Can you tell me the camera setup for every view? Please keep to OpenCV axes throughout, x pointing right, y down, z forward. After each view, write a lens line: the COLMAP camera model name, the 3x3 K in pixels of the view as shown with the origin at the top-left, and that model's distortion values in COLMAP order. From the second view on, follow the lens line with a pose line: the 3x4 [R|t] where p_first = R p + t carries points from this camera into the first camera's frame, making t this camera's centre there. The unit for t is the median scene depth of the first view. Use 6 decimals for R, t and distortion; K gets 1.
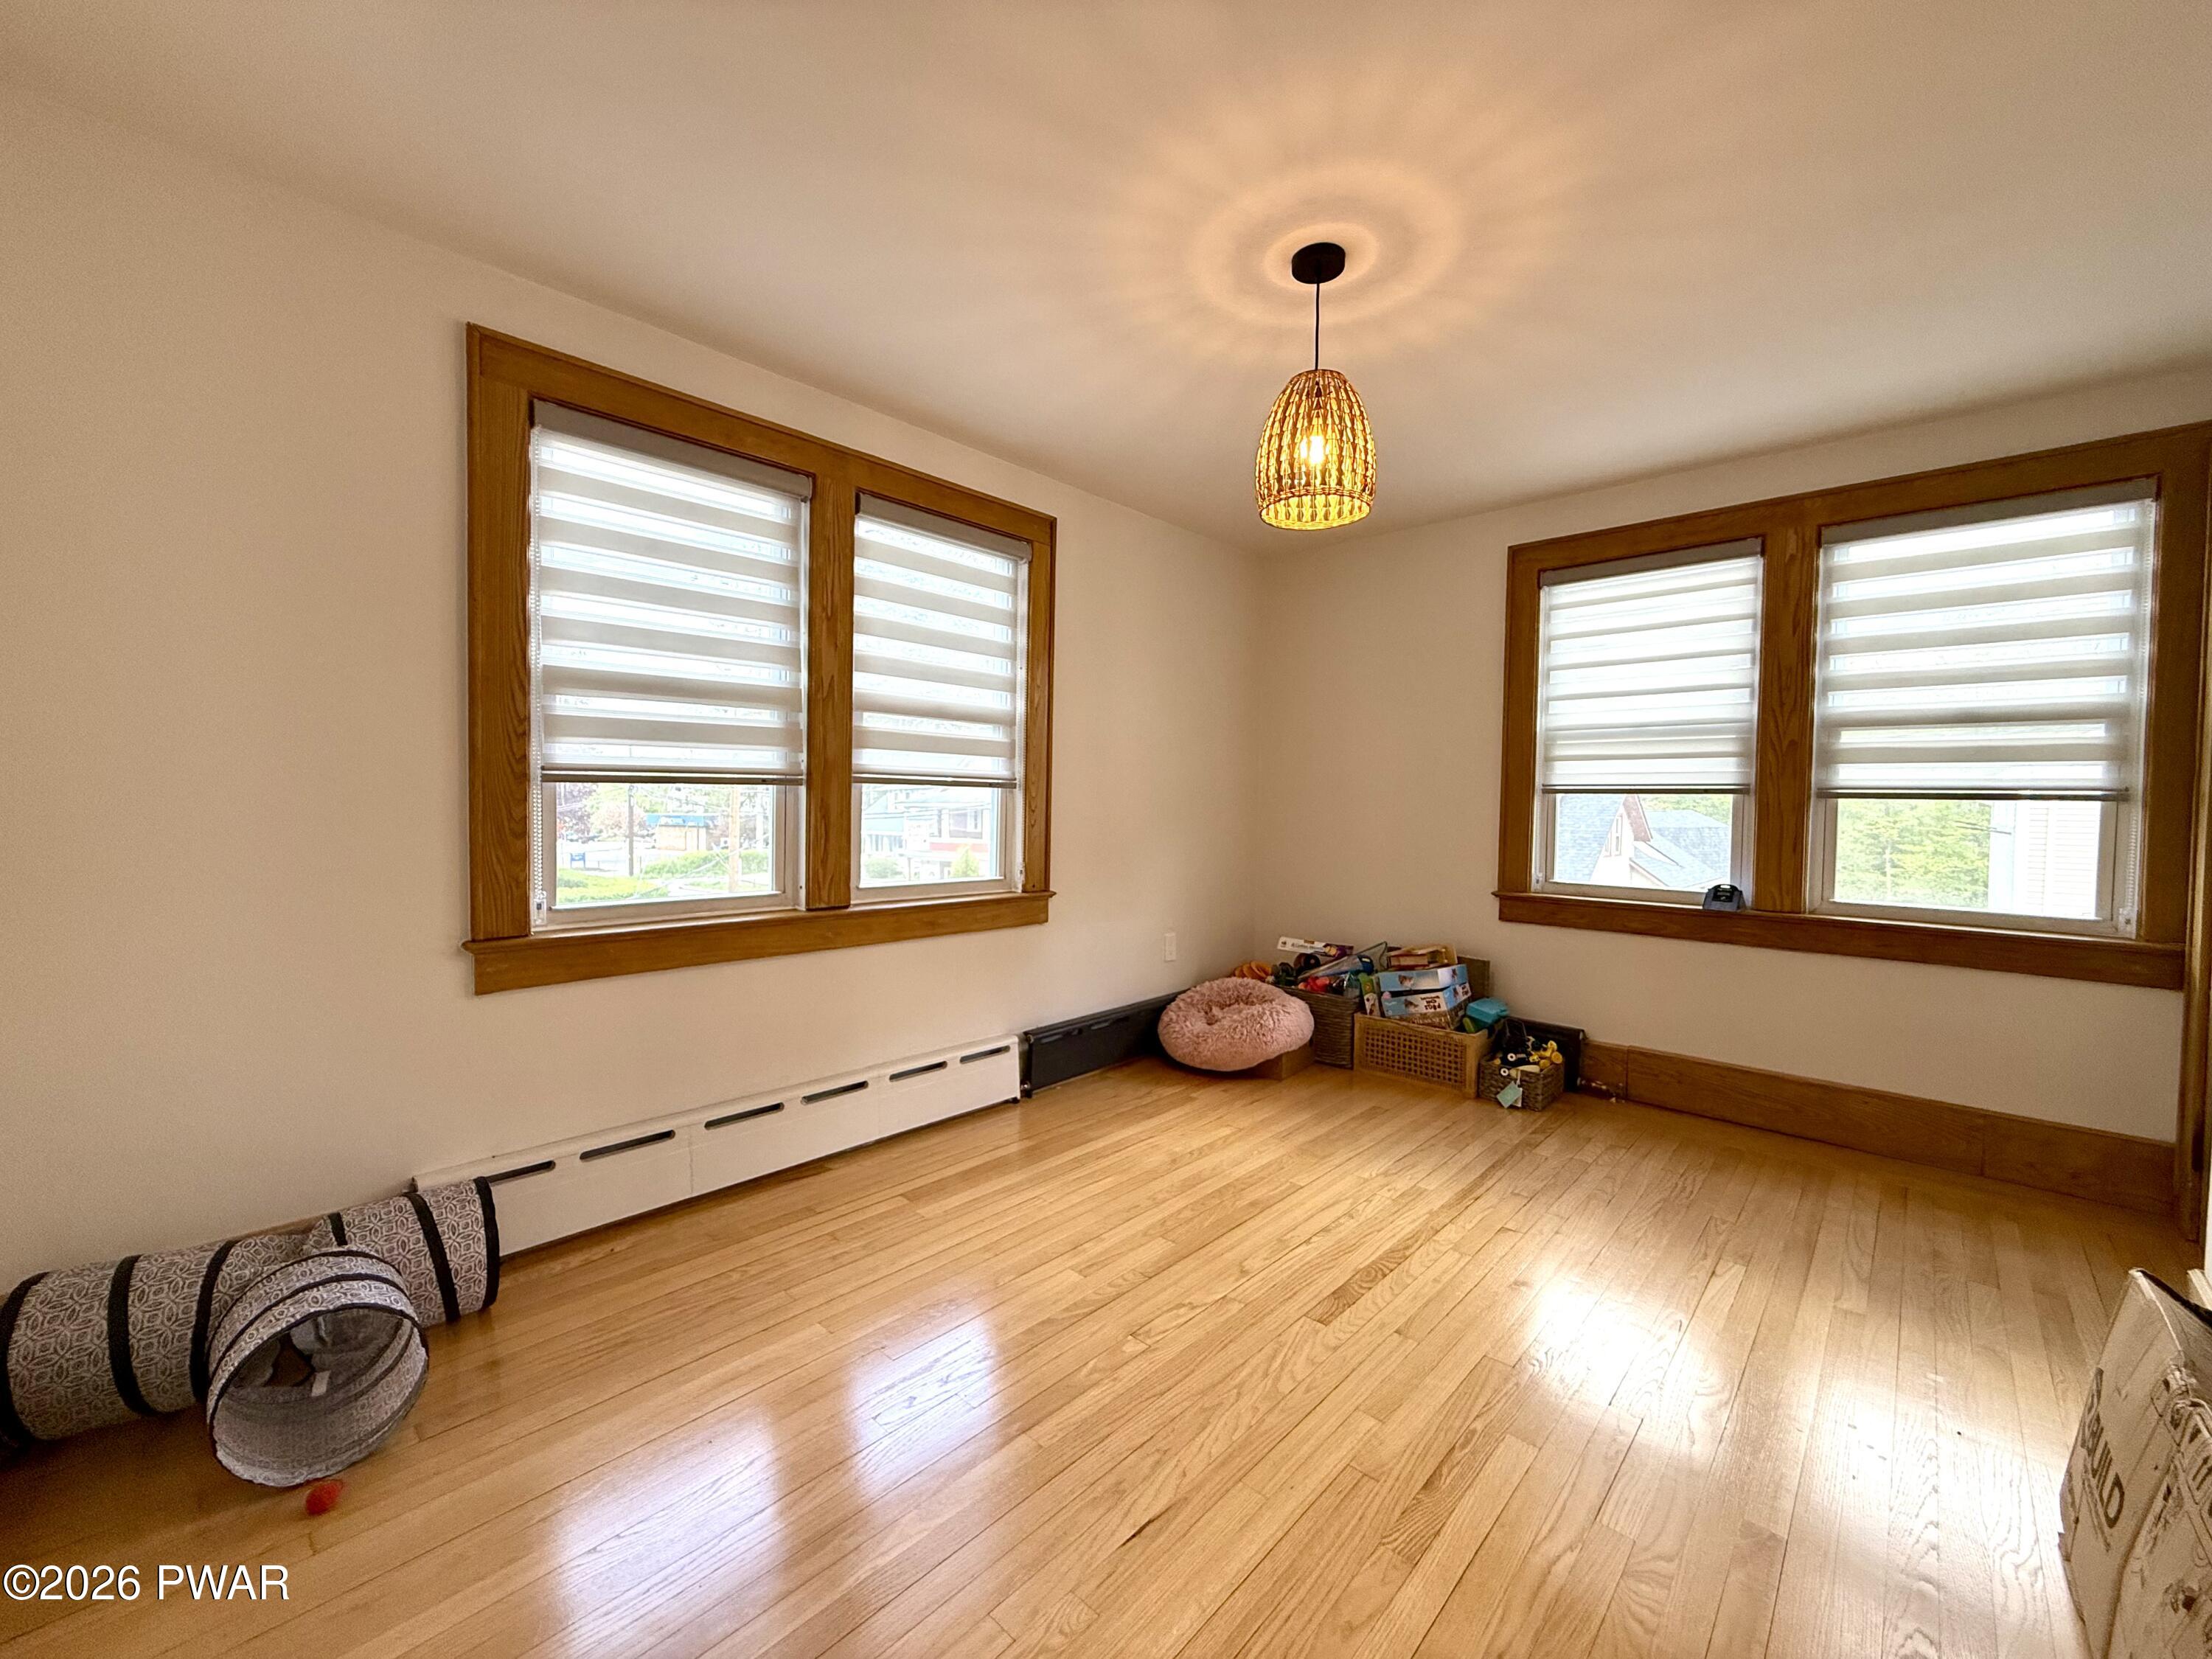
lens RADIAL K [[881.6, 0, 1099.3], [0, 881.6, 826.8], [0, 0, 1]] dist [-0.000292, 0.000426]
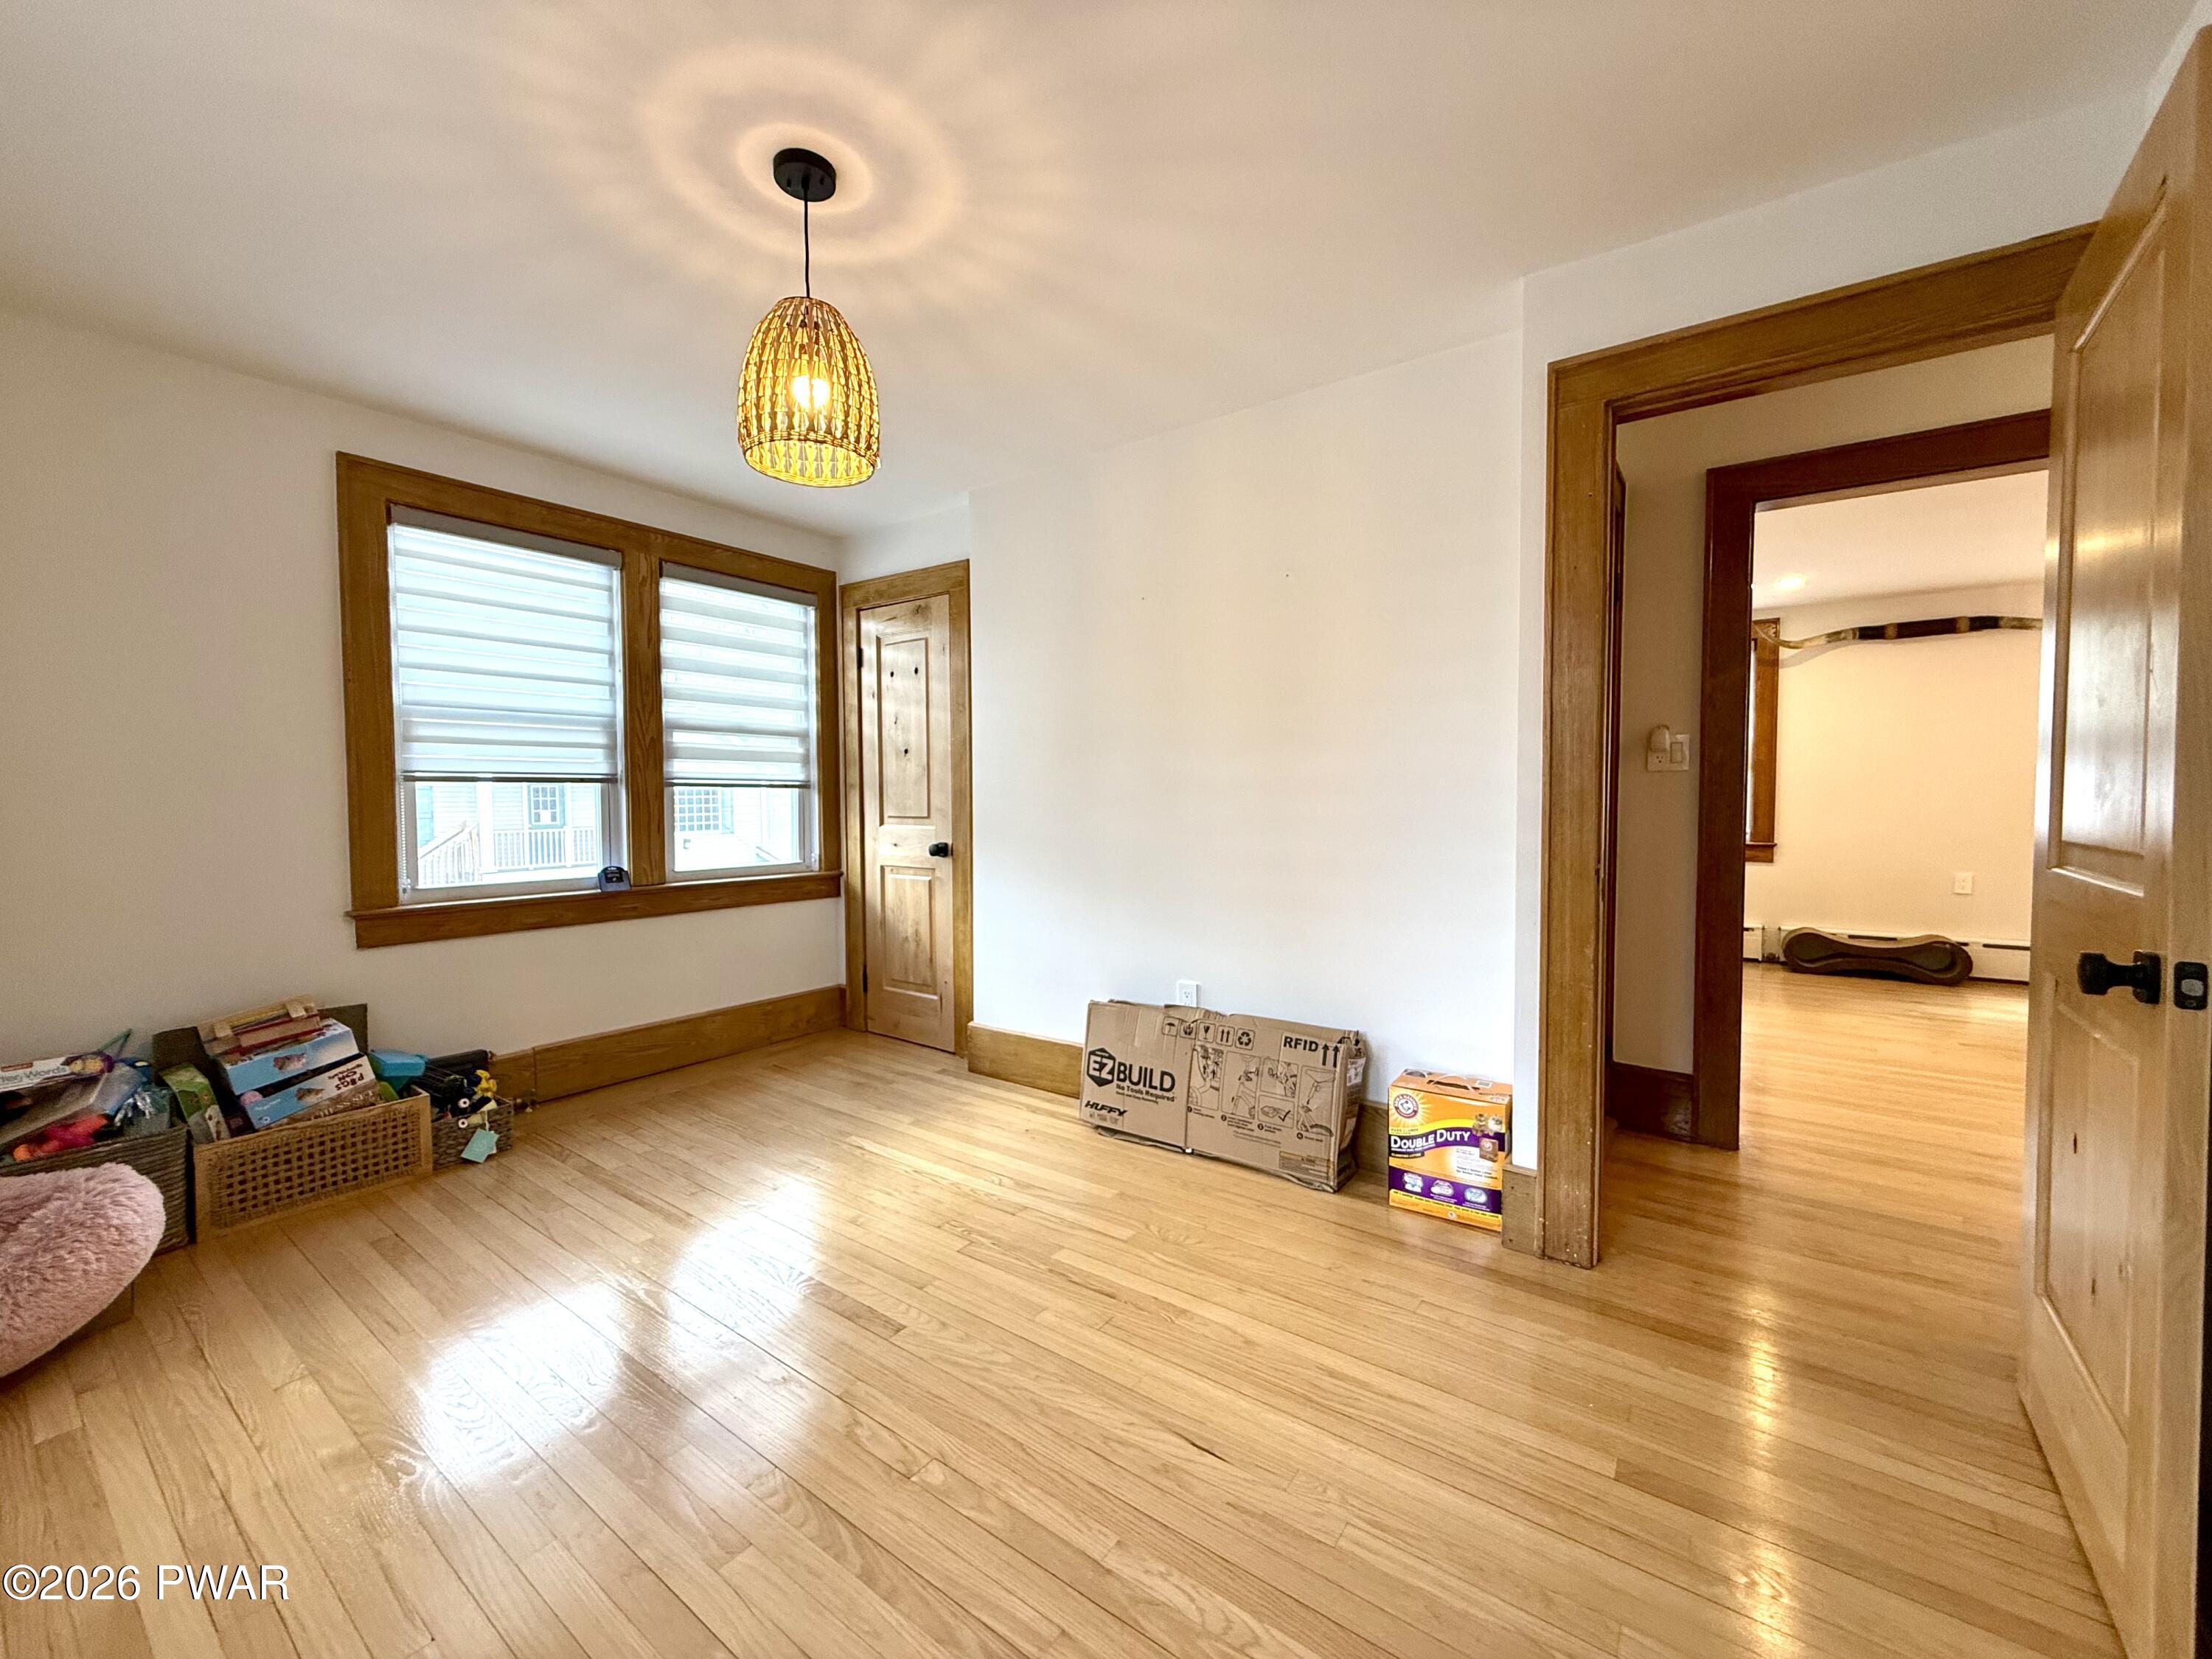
lens RADIAL K [[881.6, 0, 1099.3], [0, 881.6, 826.8], [0, 0, 1]] dist [-0.000292, 0.000426]
pose [[-0.124312, -0.047869, 0.991088, -0.439520], [0.030475, 0.998180, 0.052034, -0.021892], [-0.991775, 0.036672, -0.122627, 0.544492]]
